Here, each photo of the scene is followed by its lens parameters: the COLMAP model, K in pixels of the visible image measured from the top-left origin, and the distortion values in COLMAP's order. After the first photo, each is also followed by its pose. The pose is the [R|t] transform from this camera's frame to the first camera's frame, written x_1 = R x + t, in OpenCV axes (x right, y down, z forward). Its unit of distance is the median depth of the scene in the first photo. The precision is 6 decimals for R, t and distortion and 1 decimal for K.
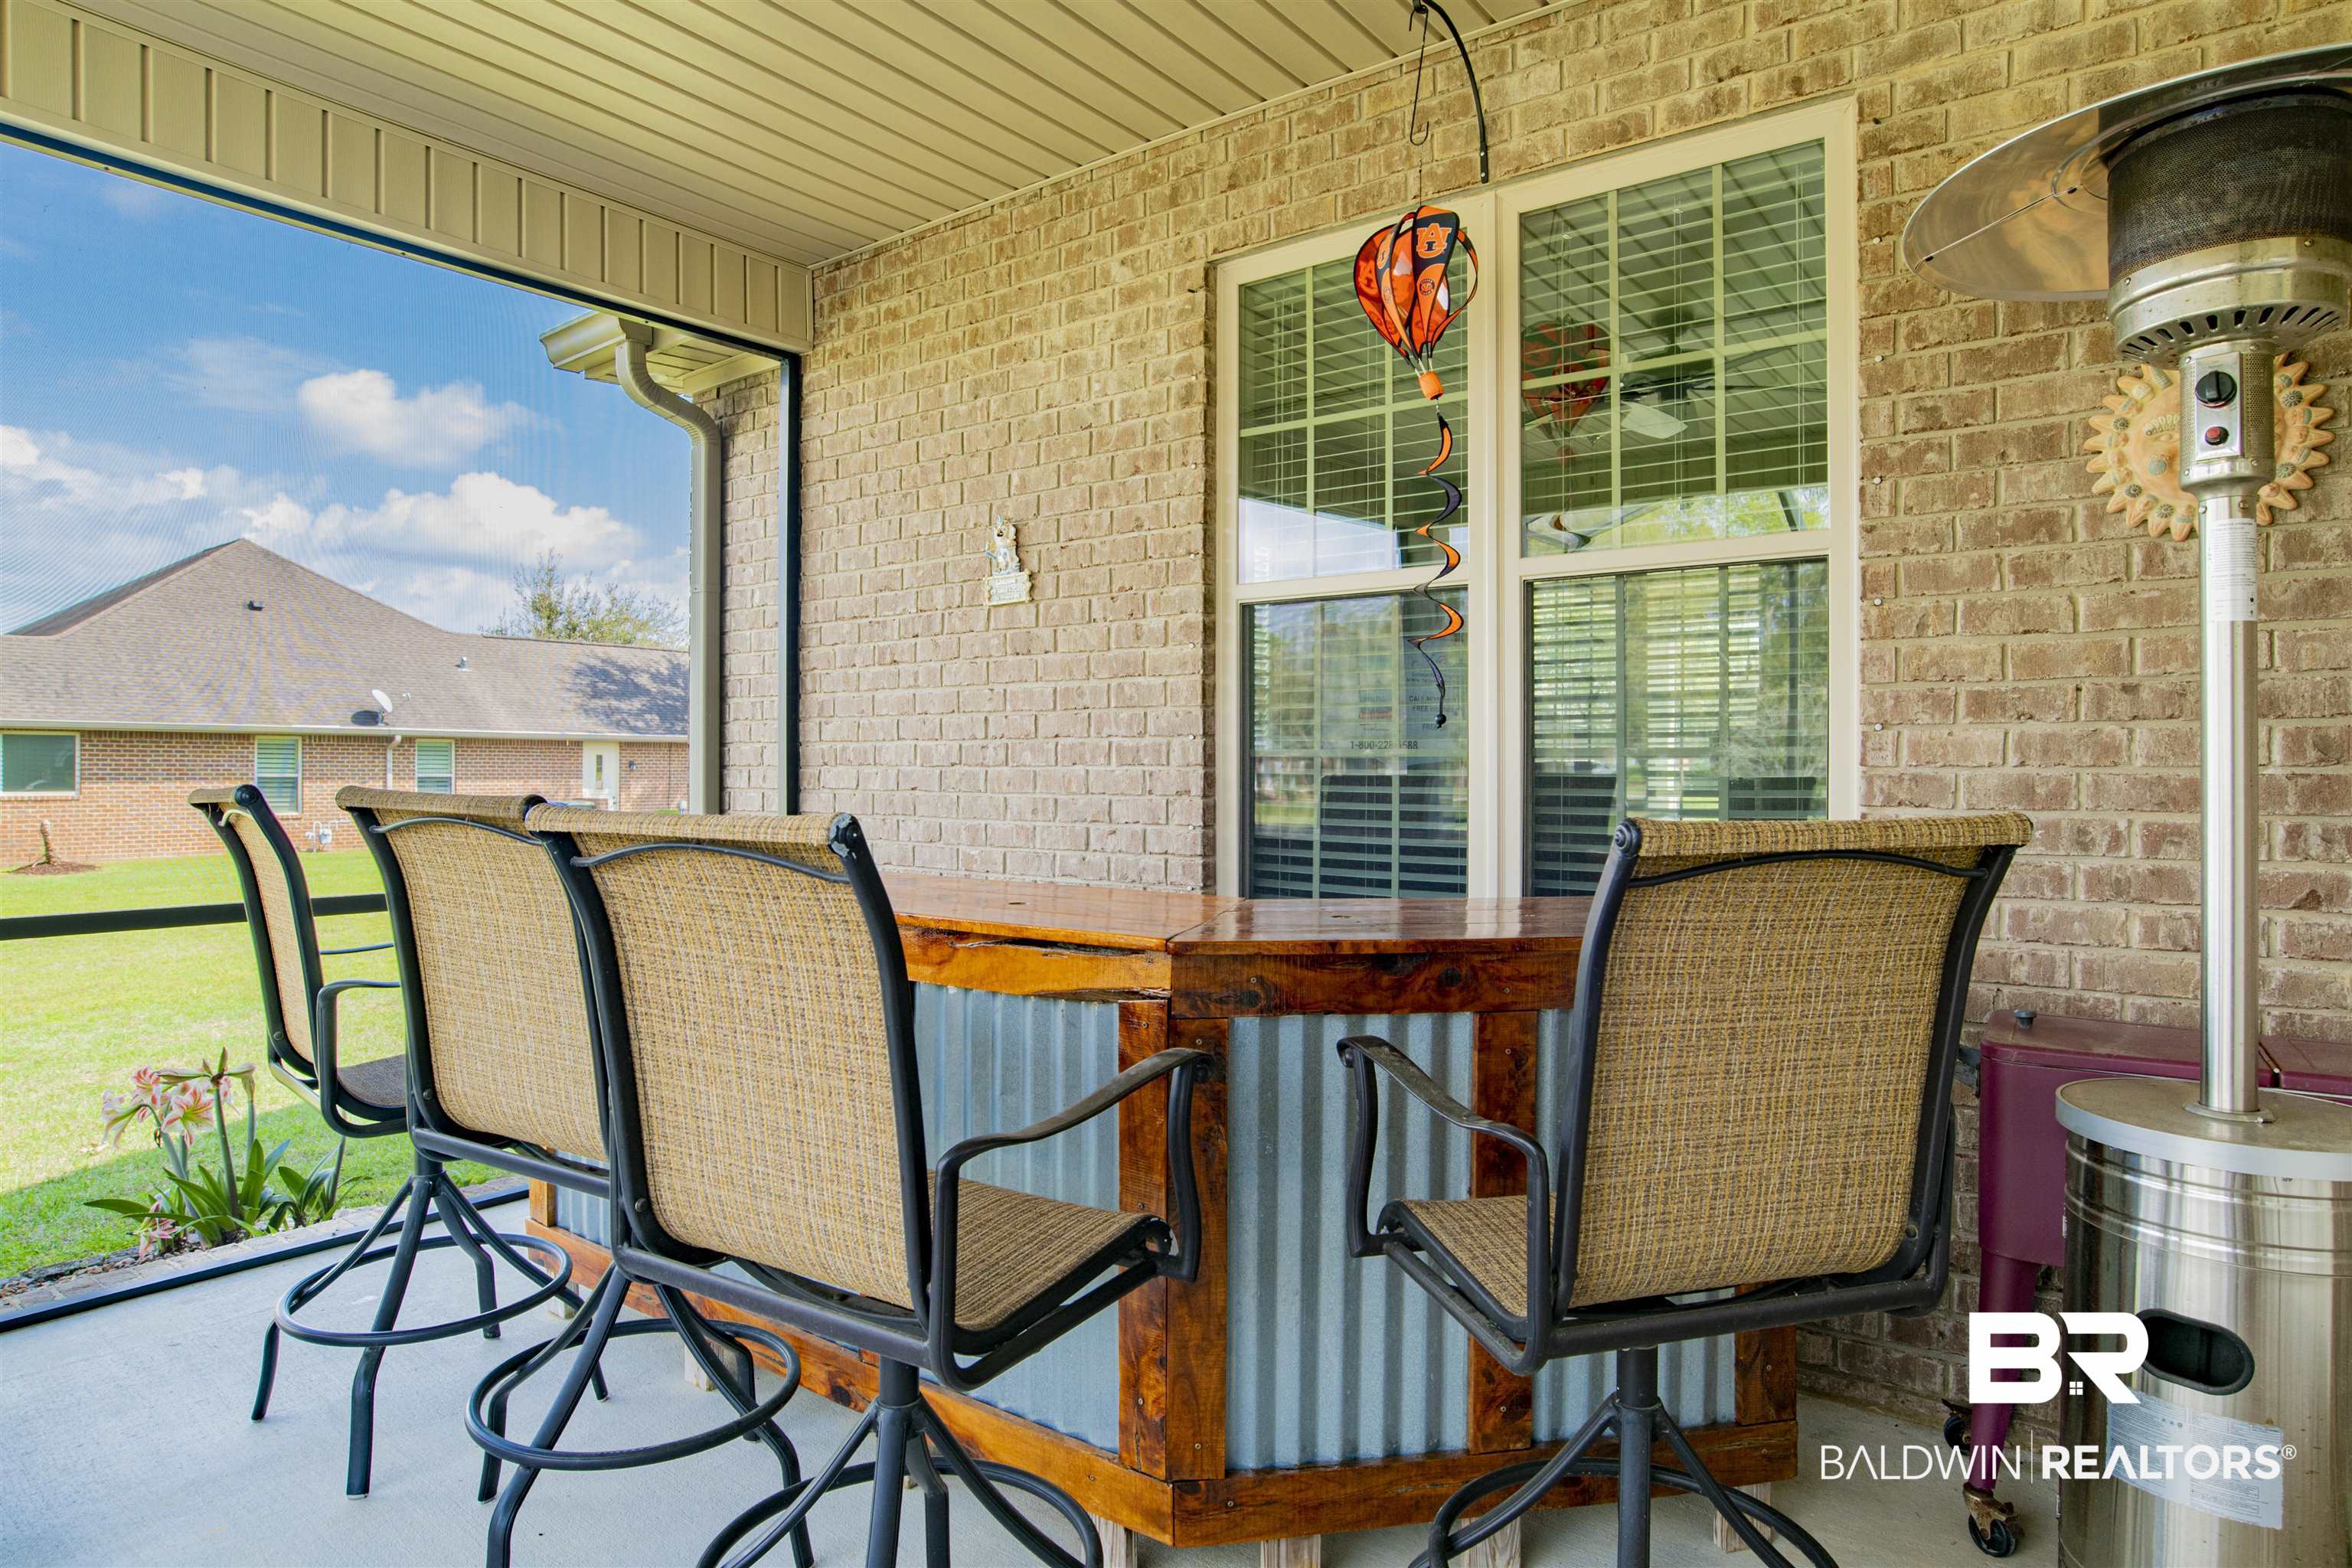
lens RADIAL K [[1323.4, 0, 1144.7], [0, 1323.4, 775.7], [0, 0, 1]] dist [-0.048170, 0.016354]
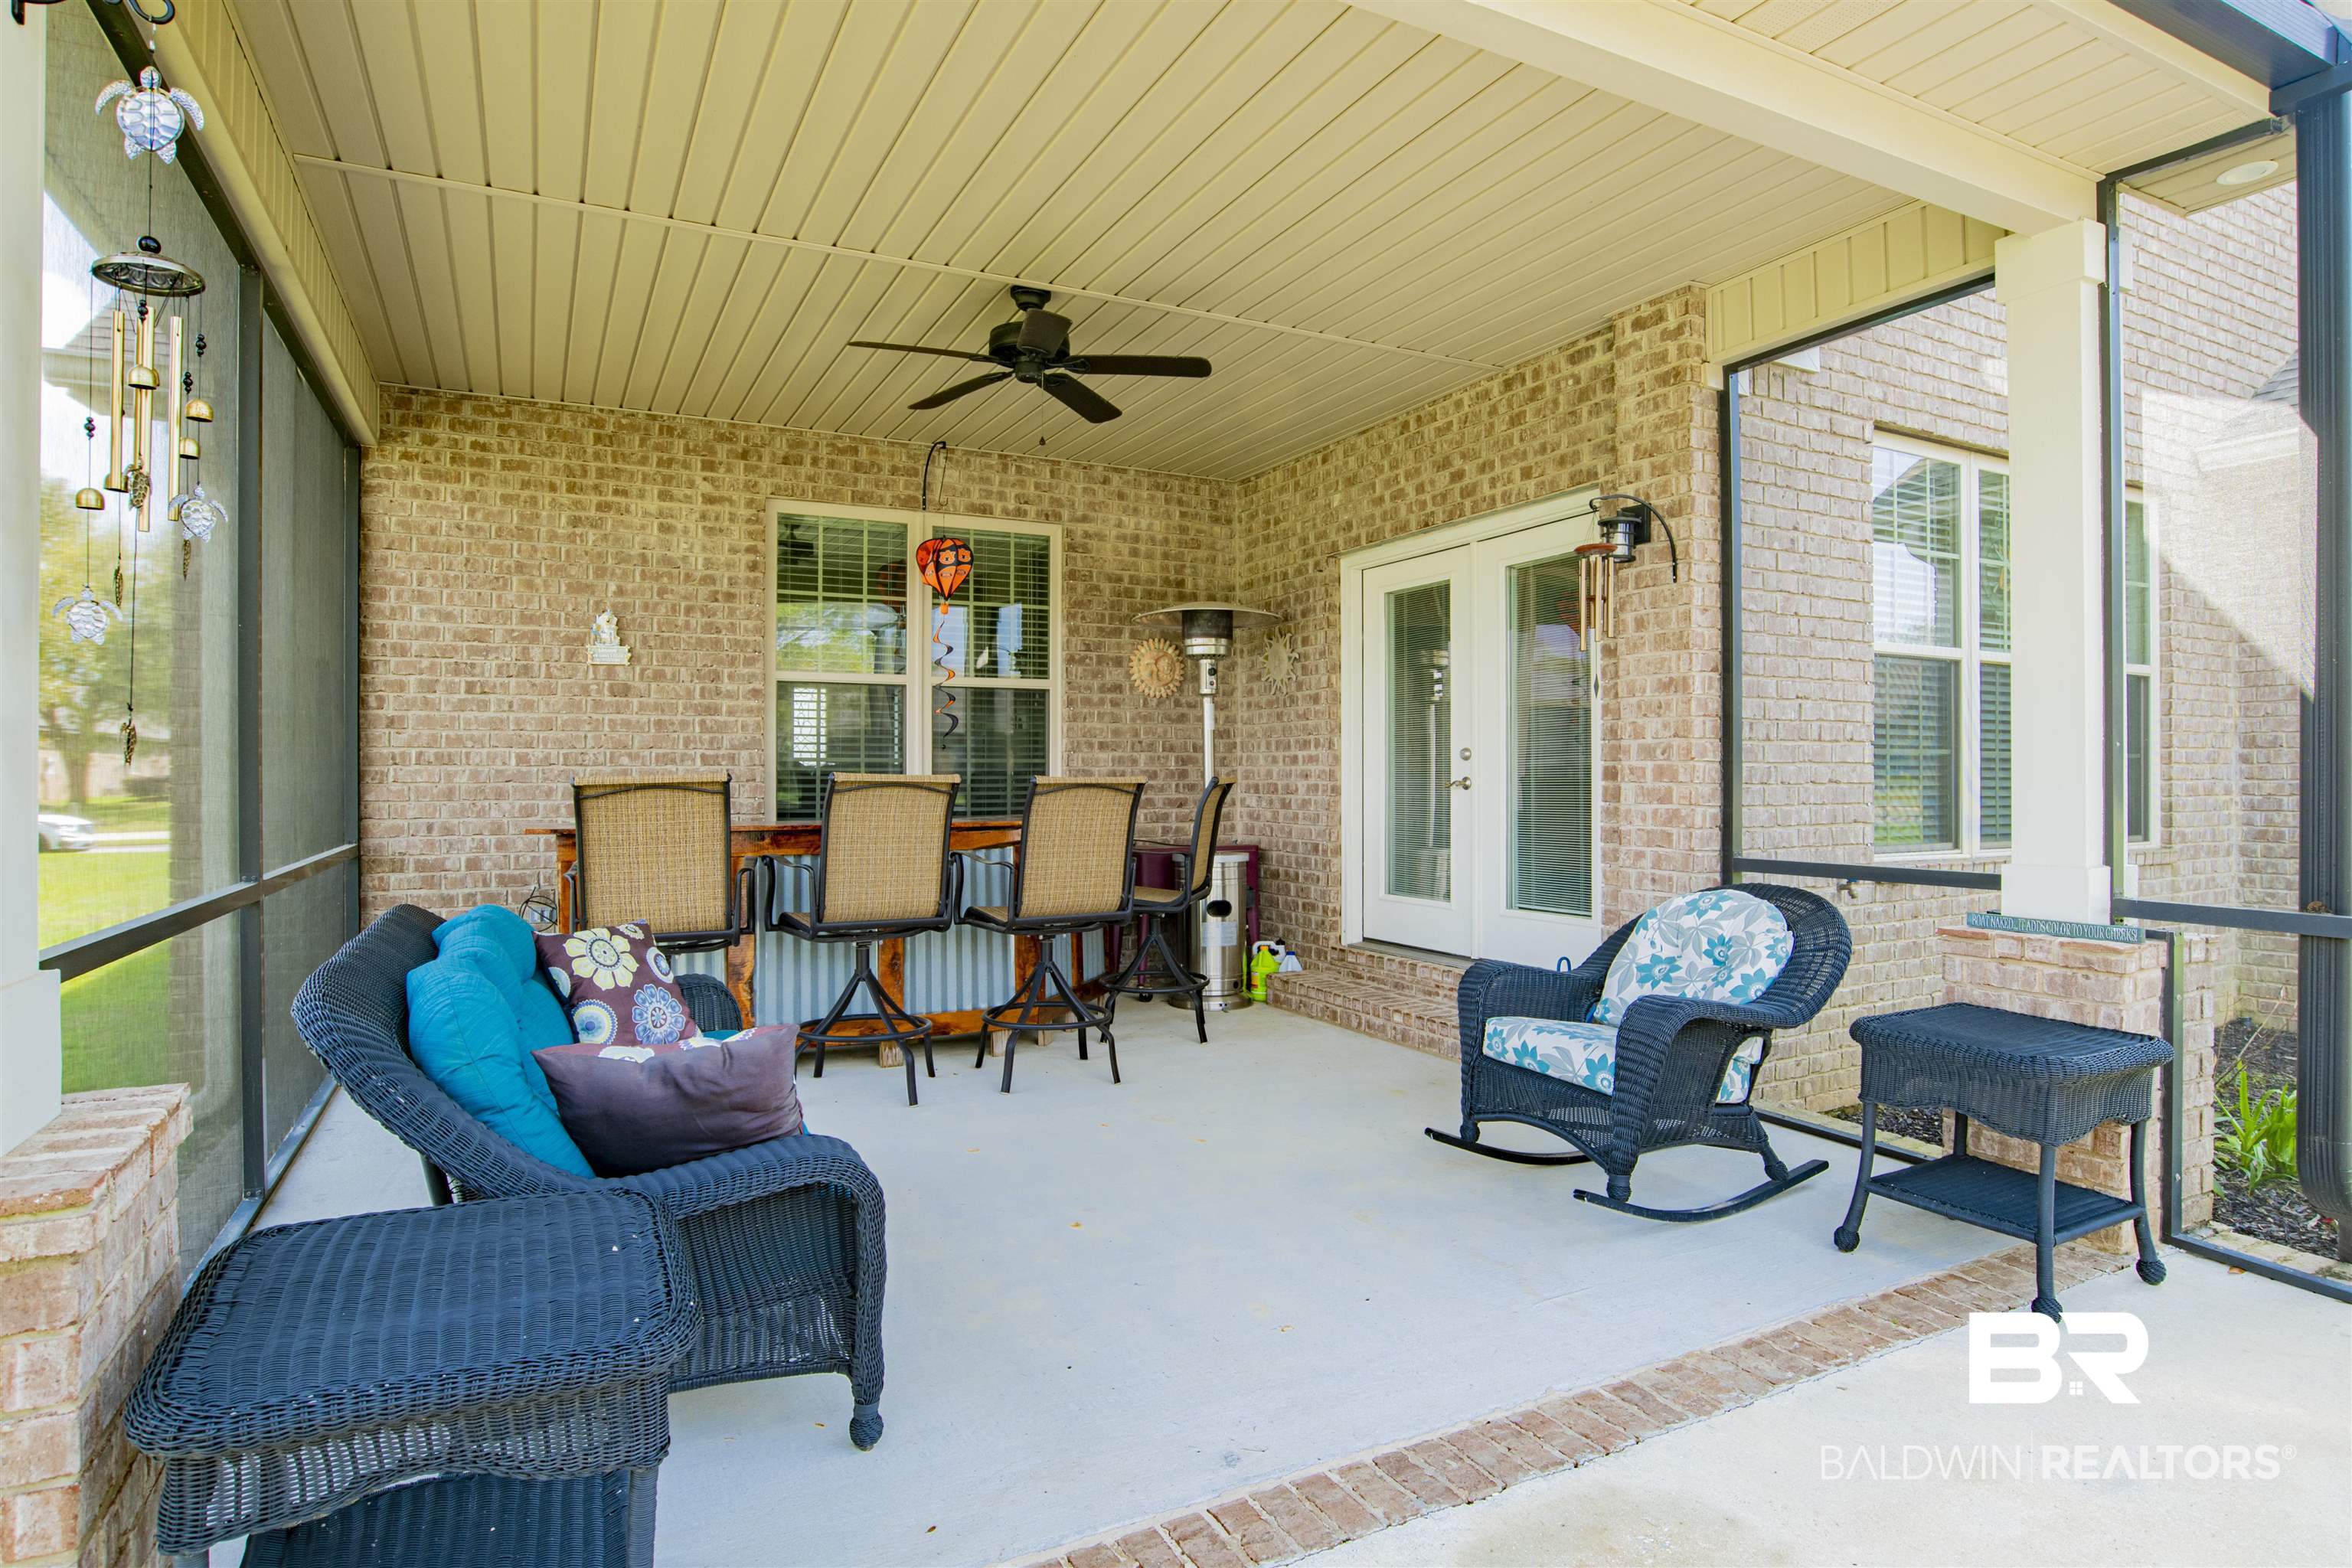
lens RADIAL K [[1208.7, 0, 1158.8], [0, 1208.7, 763.2], [0, 0, 1]] dist [-0.061574, 0.022293]
pose [[0.480619, 0.005811, 0.876910, -1.425888], [0.007699, 0.999912, -0.010846, 0.013681], [-0.876896, 0.011964, 0.480532, -0.371121]]
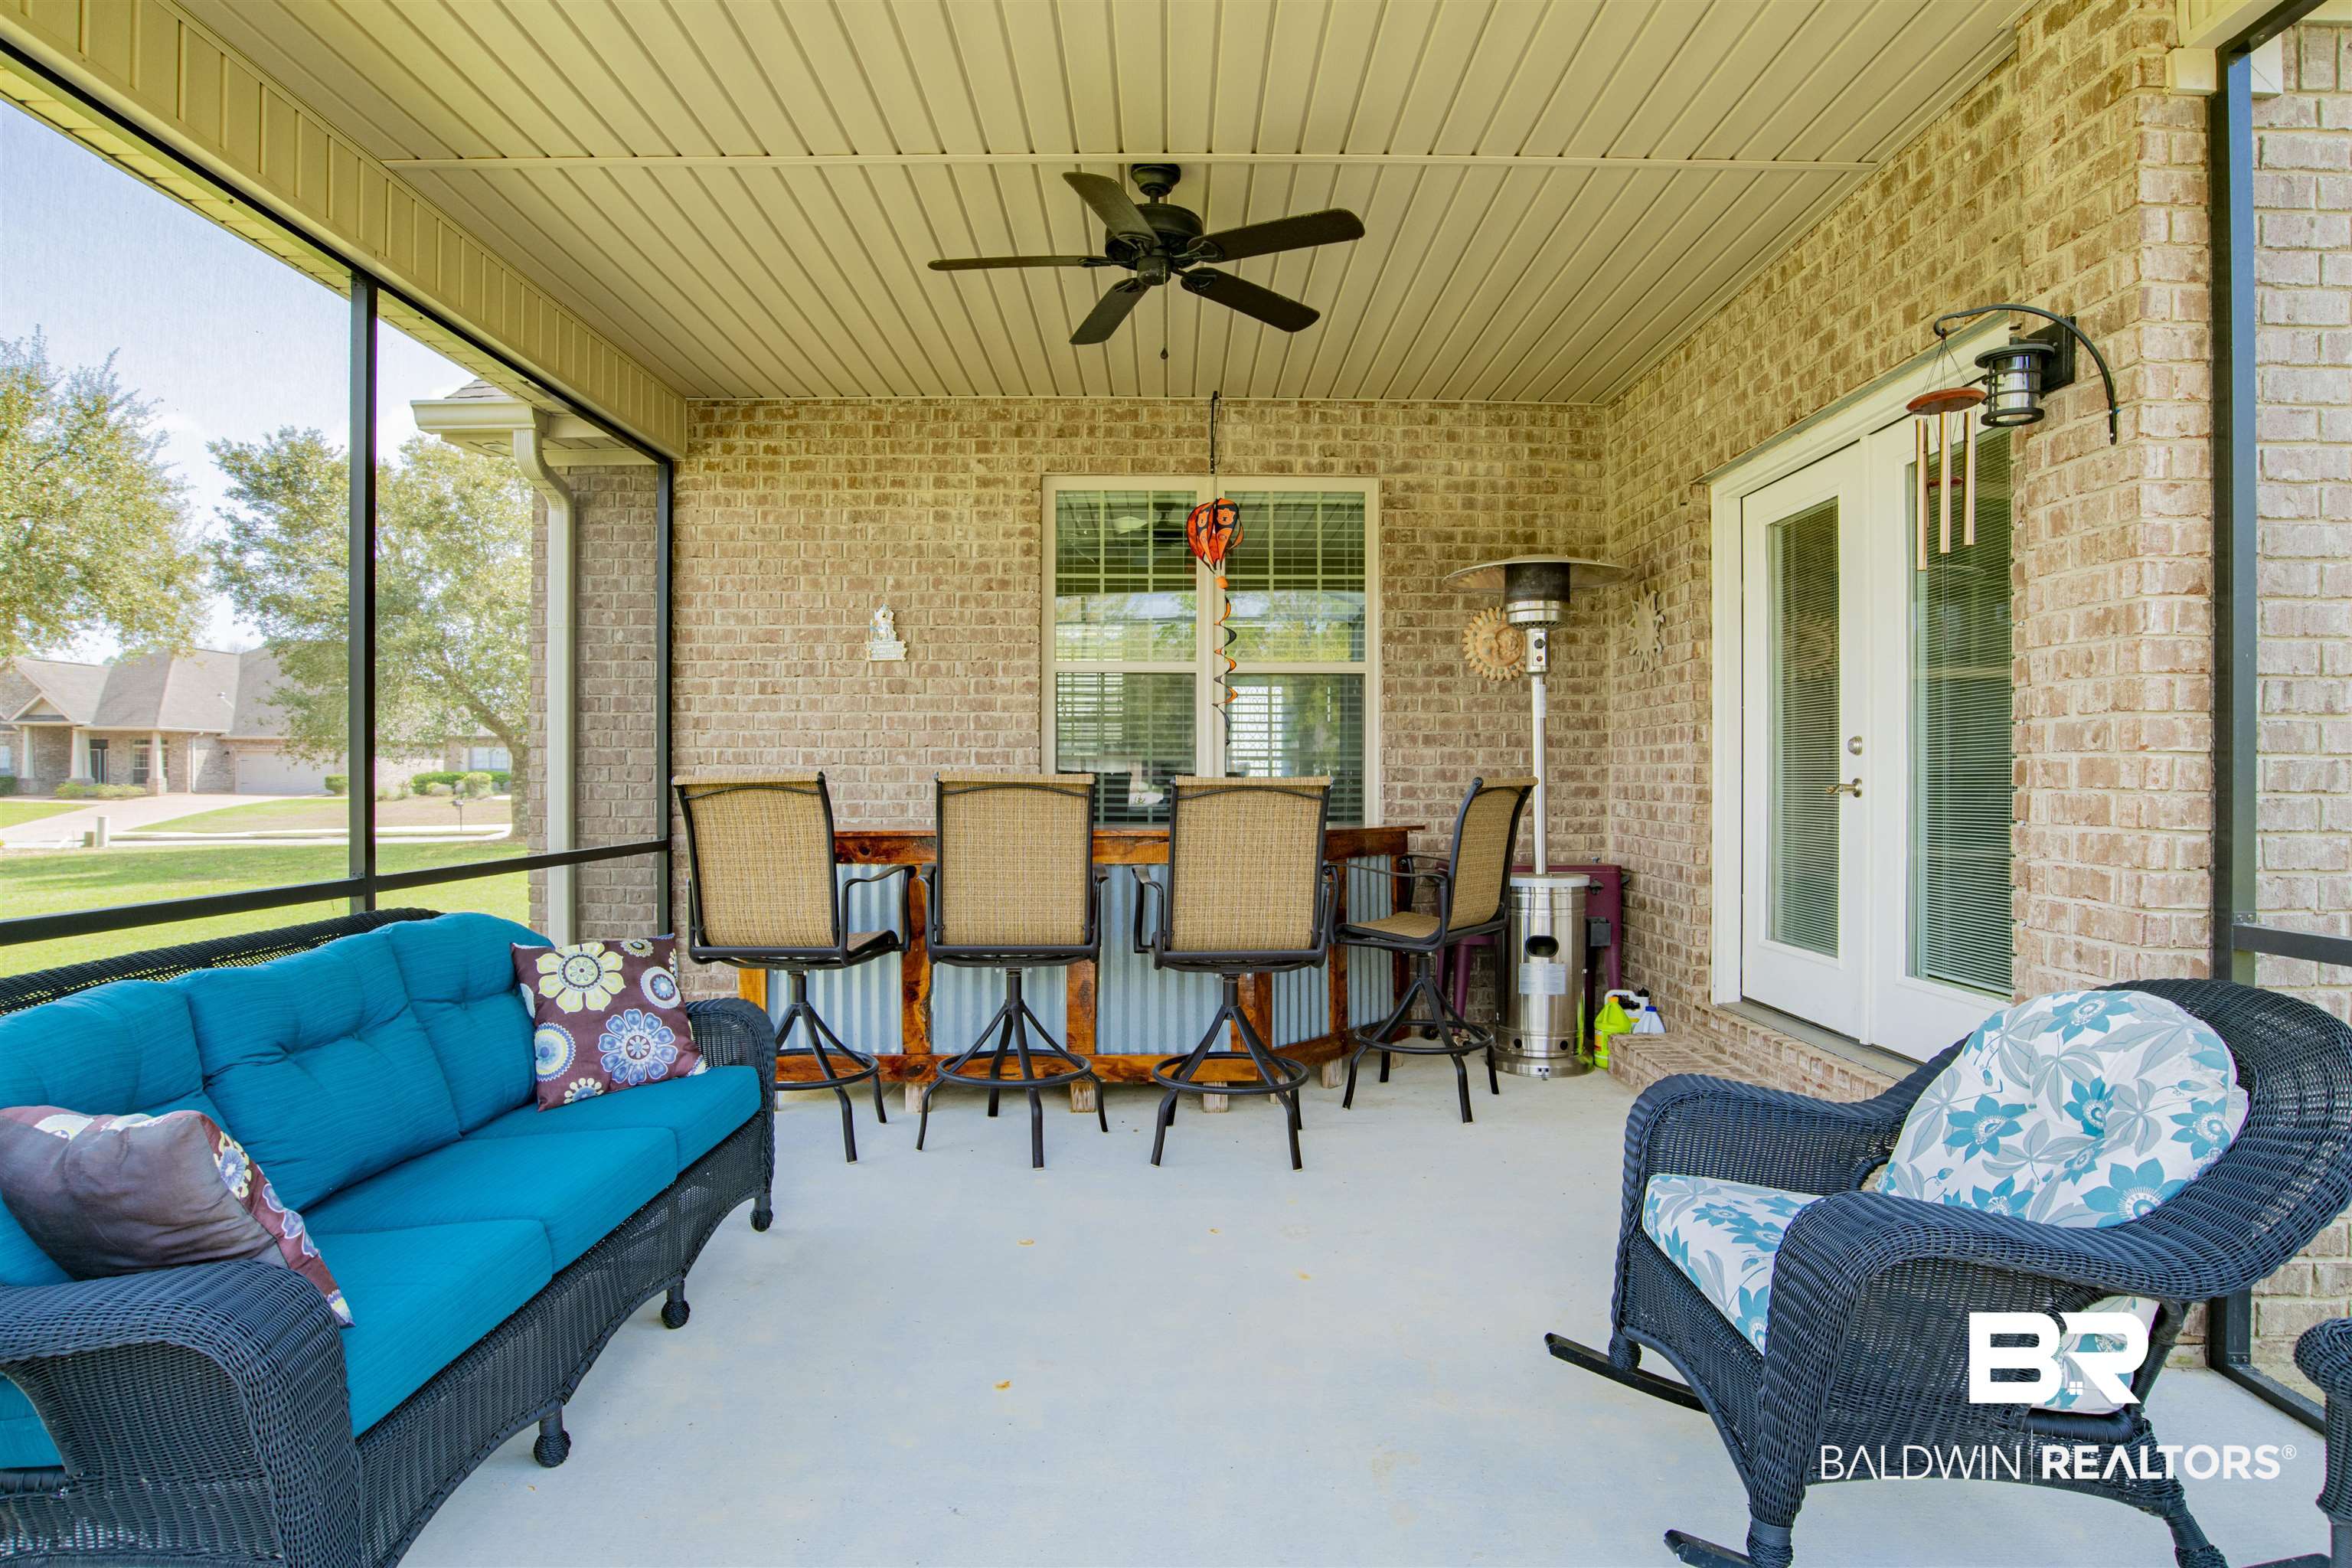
lens RADIAL K [[1218.1, 0, 1212.5], [0, 1218.1, 769.8], [0, 0, 1]] dist [-0.059884, 0.022000]
pose [[0.801508, 0.001421, 0.597983, -0.883170], [0.004453, 0.999955, -0.008346, 0.016492], [-0.597968, 0.009352, 0.801465, -0.505507]]
